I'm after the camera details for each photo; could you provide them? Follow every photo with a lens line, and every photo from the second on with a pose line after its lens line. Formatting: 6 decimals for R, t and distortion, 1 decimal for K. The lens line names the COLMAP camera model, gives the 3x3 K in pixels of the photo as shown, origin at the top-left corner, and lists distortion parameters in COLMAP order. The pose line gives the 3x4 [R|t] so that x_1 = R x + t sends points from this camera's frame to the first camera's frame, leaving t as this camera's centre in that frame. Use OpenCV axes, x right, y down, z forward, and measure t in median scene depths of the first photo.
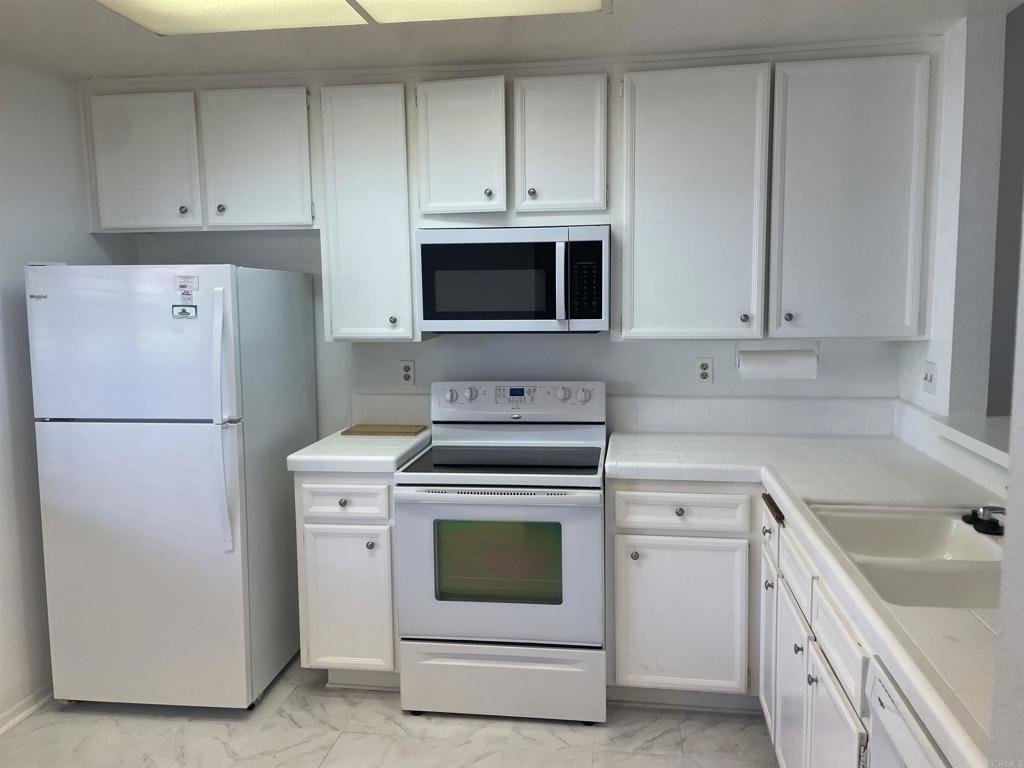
lens RADIAL K [[788.3, 0, 509.7], [0, 788.3, 374.6], [0, 0, 1]] dist [0.088127, -0.077968]
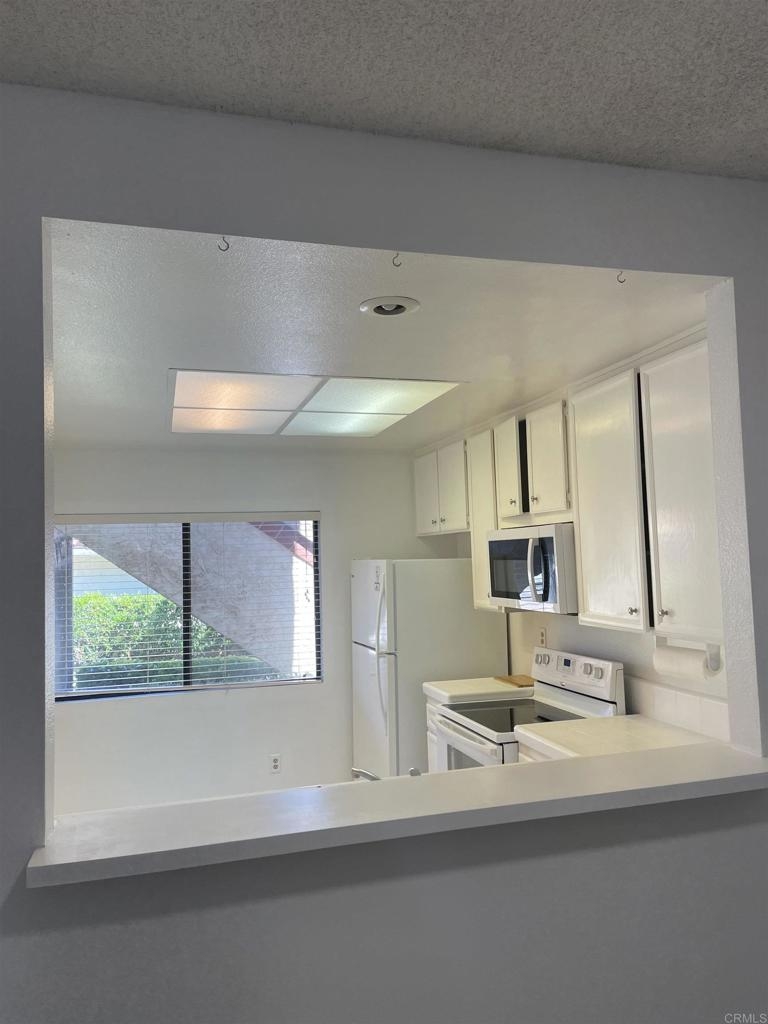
lens RADIAL K [[788.3, 0, 383.8], [0, 788.3, 507.8], [0, 0, 1]] dist [0.088127, -0.077968]
pose [[0.403360, -0.057461, -0.913236, 1.118907], [-0.076067, 0.992466, -0.096043, -0.081122], [0.911874, 0.108207, 0.395950, 0.301518]]
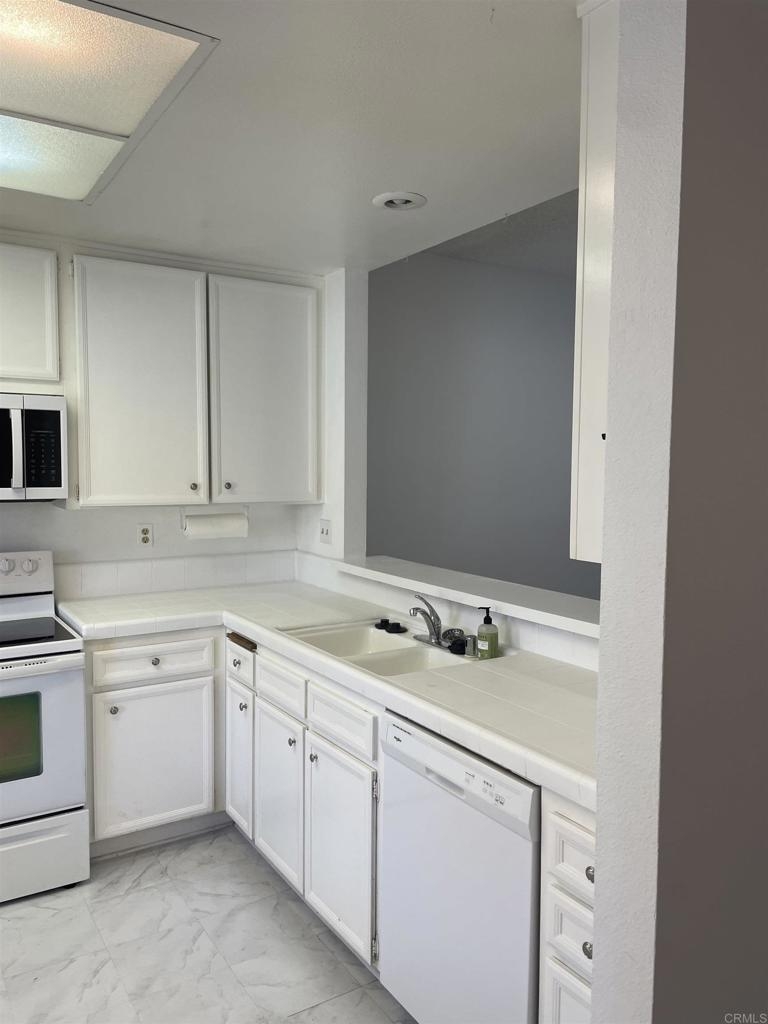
lens RADIAL K [[788.3, 0, 387.7], [0, 788.3, 522.2], [0, 0, 1]] dist [0.088127, -0.077968]
pose [[0.762166, -0.032611, 0.646560, -0.237524], [0.056529, 0.998268, -0.016286, 0.015458], [-0.644909, 0.048962, 0.762690, -0.057424]]
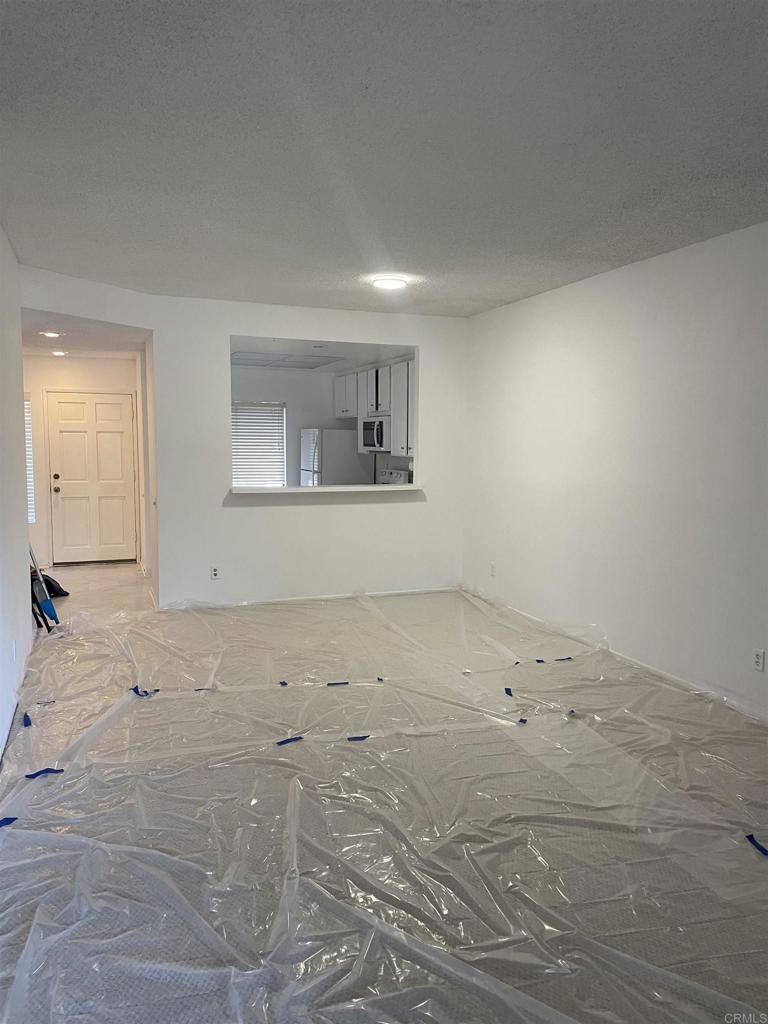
lens RADIAL K [[788.3, 0, 384.6], [0, 788.3, 513.3], [0, 0, 1]] dist [0.088127, -0.077968]
pose [[0.472584, 0.099740, -0.875623, 2.819416], [-0.112570, 0.992268, 0.052271, 0.021408], [0.874067, 0.073866, 0.480158, -0.411227]]
